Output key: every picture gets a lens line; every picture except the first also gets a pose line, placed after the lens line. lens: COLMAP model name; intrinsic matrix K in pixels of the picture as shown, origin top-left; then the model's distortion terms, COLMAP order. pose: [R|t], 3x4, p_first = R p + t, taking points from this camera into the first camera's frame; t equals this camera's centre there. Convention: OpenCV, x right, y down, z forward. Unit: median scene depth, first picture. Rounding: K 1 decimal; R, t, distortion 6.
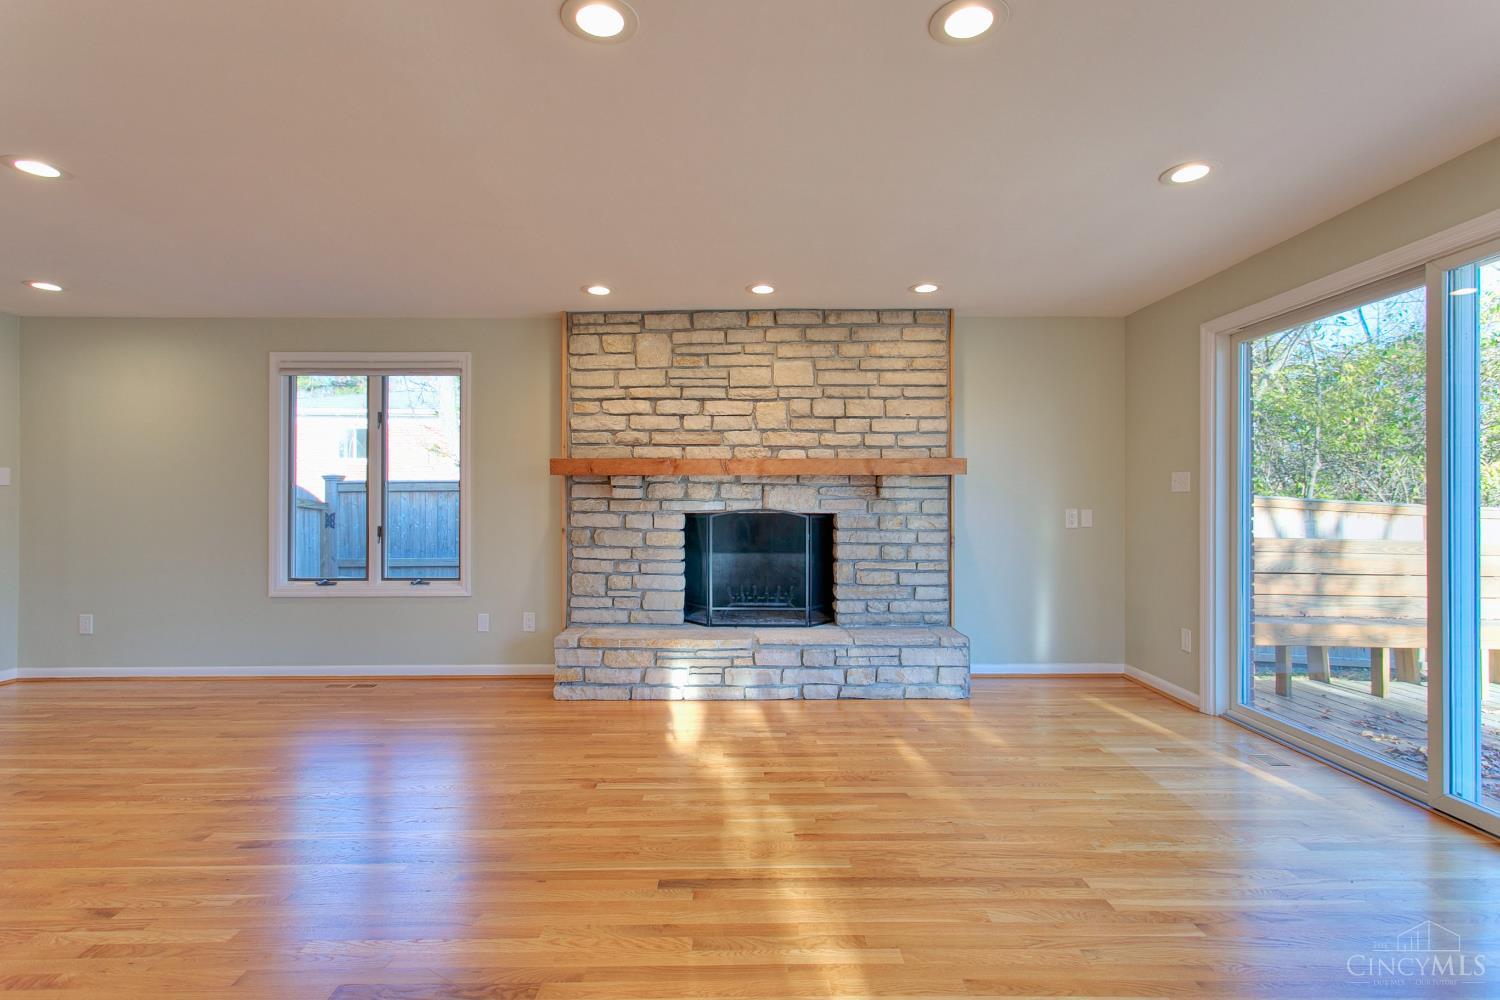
lens RADIAL K [[714.1, 0, 749.7], [0, 714.1, 499.2], [0, 0, 1]] dist [-0.000677, 0.002428]
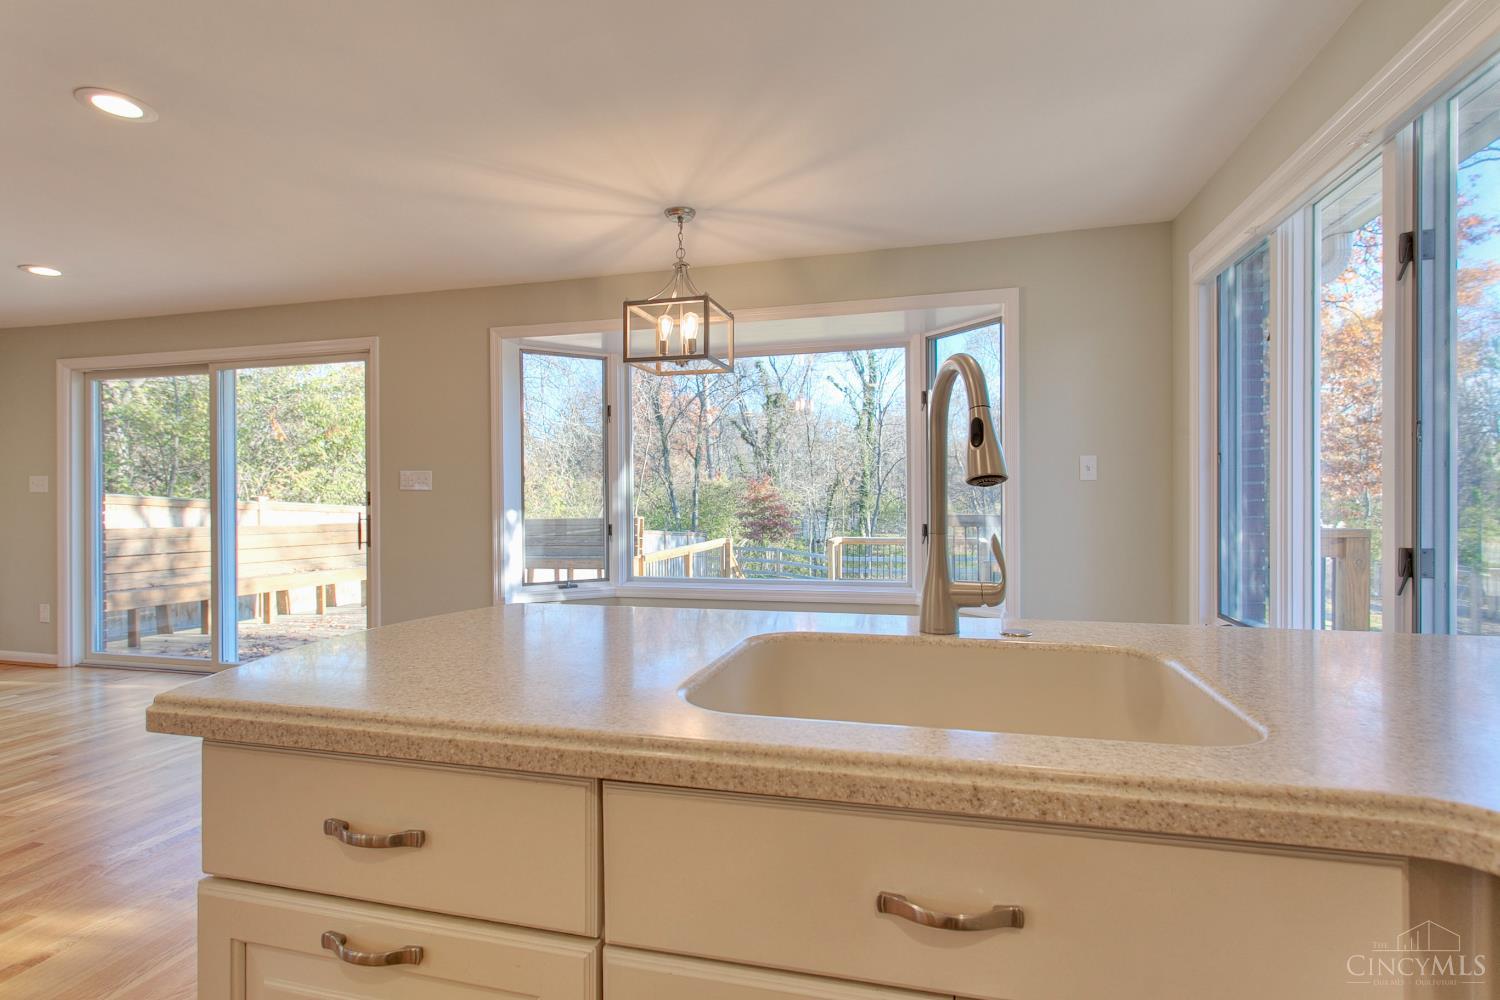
lens RADIAL K [[714.1, 0, 756.6], [0, 714.1, 499.3], [0, 0, 1]] dist [-0.000677, 0.002428]
pose [[0.236513, -0.003911, 0.971620, -0.300466], [0.002610, 0.999991, 0.003390, 0.001301], [-0.971625, 0.001734, 0.236521, -0.492087]]
